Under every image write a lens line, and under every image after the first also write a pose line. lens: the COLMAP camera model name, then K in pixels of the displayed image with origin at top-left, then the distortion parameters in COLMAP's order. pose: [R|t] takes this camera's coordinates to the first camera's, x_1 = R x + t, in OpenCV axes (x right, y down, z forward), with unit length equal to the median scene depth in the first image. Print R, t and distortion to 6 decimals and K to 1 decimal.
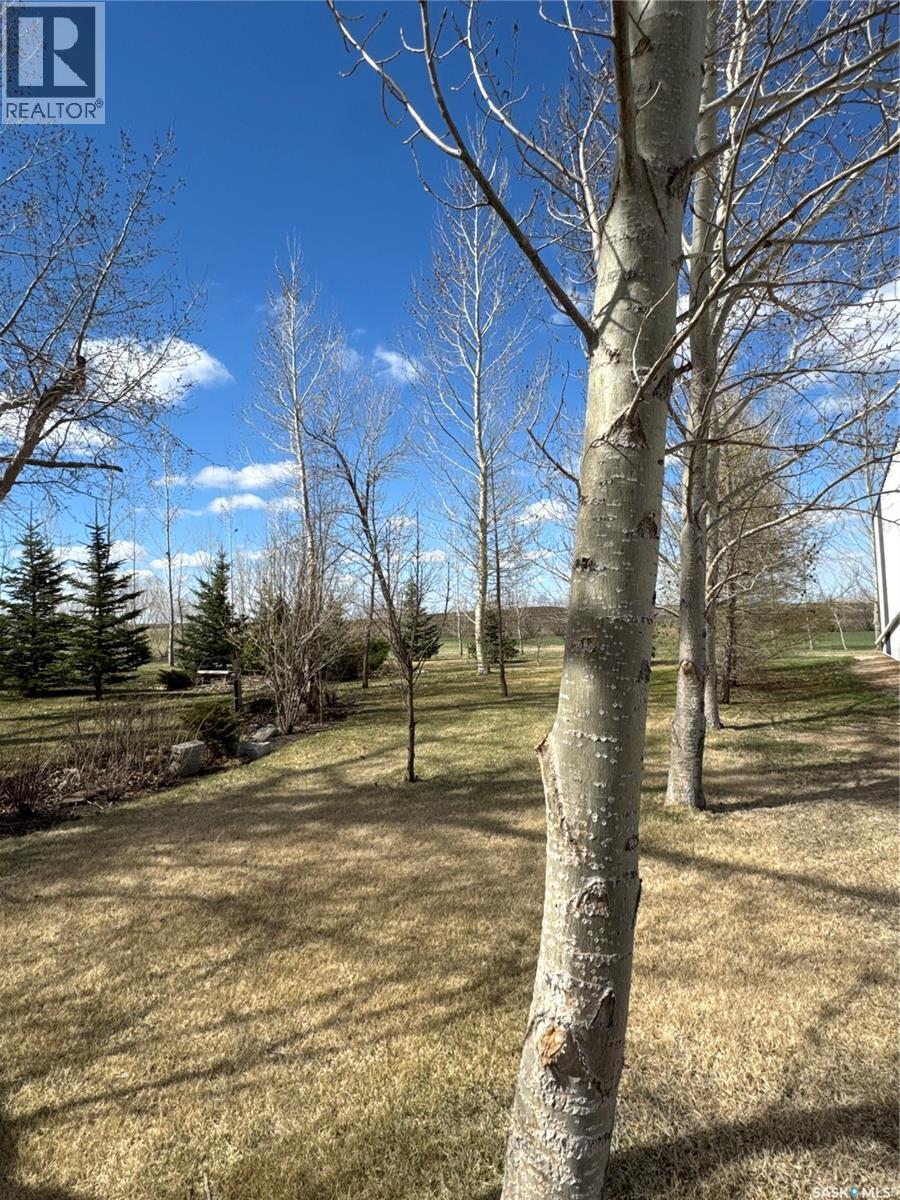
lens RADIAL K [[826.3, 0, 482.9], [0, 826.3, 600.9], [0, 0, 1]] dist [0.023710, -0.000024]
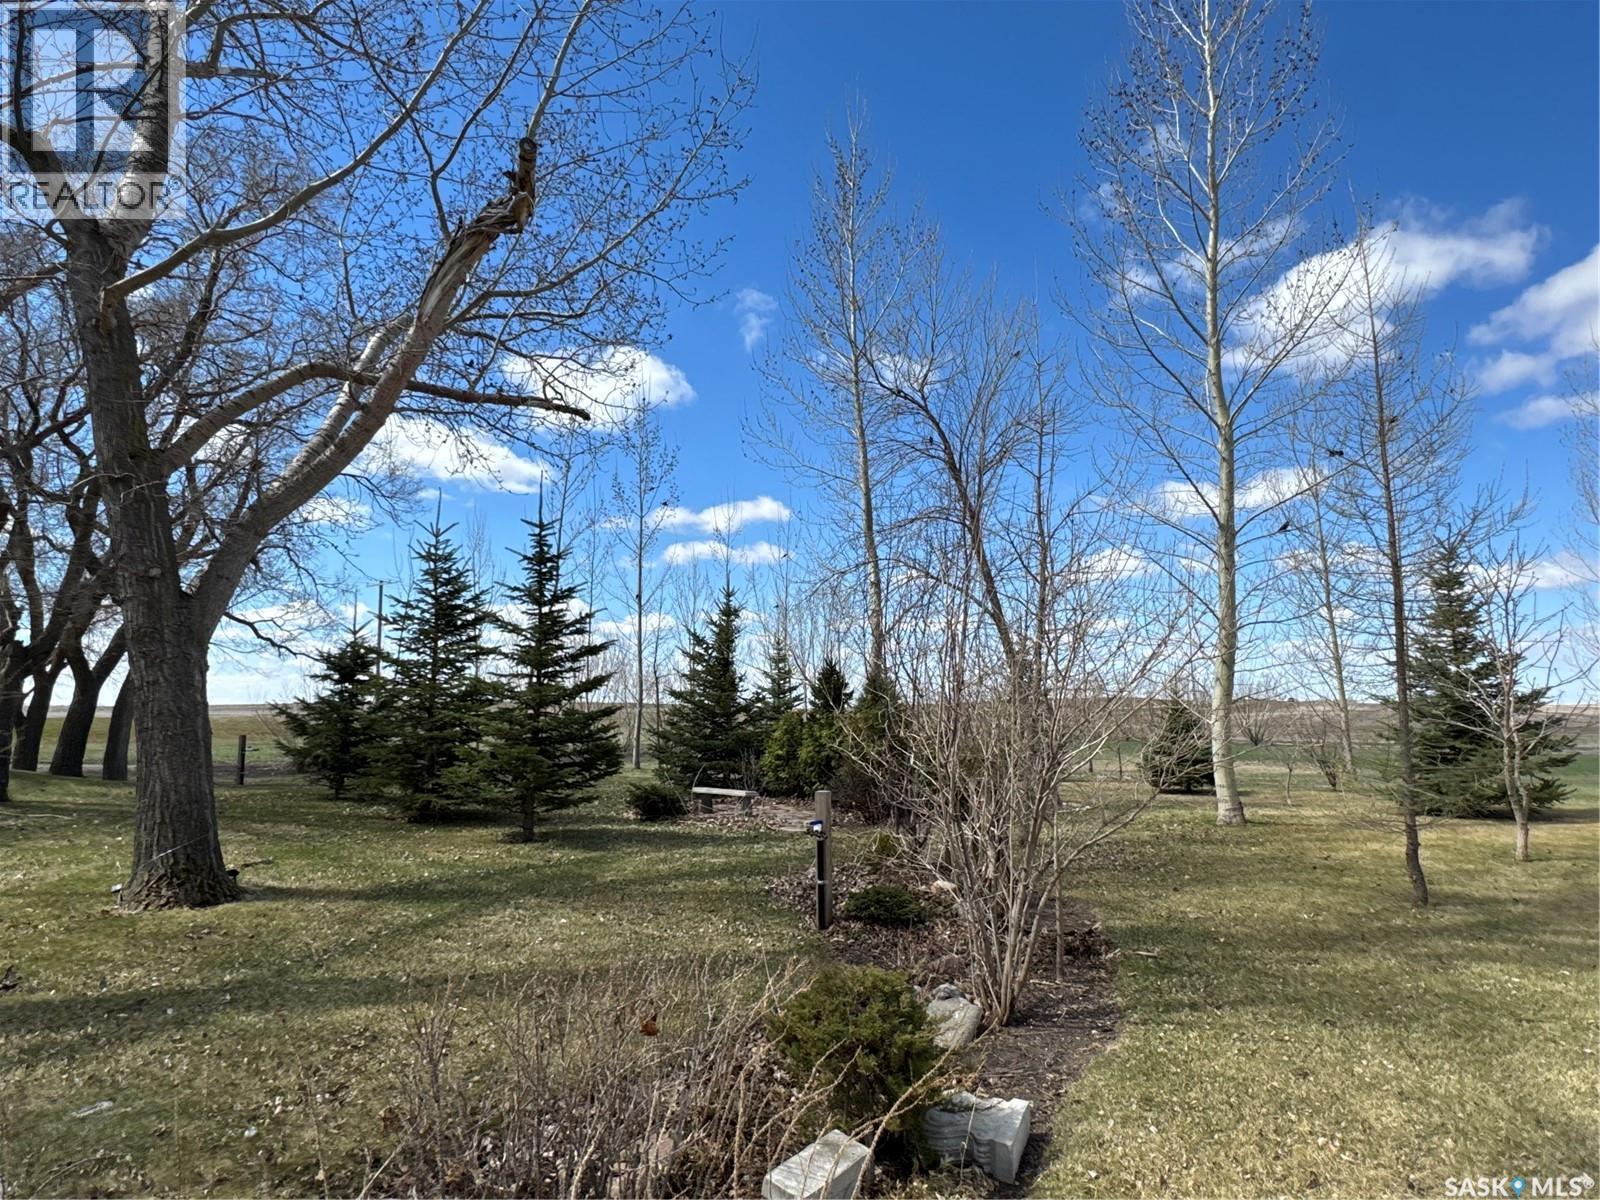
lens RADIAL K [[1101.7, 0, 800.0], [0, 1101.7, 600.0], [0, 0, 1]] dist [0.023710, -0.000024]
pose [[0.979653, 0.015820, -0.200076, -0.133850], [-0.030904, 0.996890, -0.072494, 0.009355], [0.198307, 0.077202, 0.977095, 0.290031]]
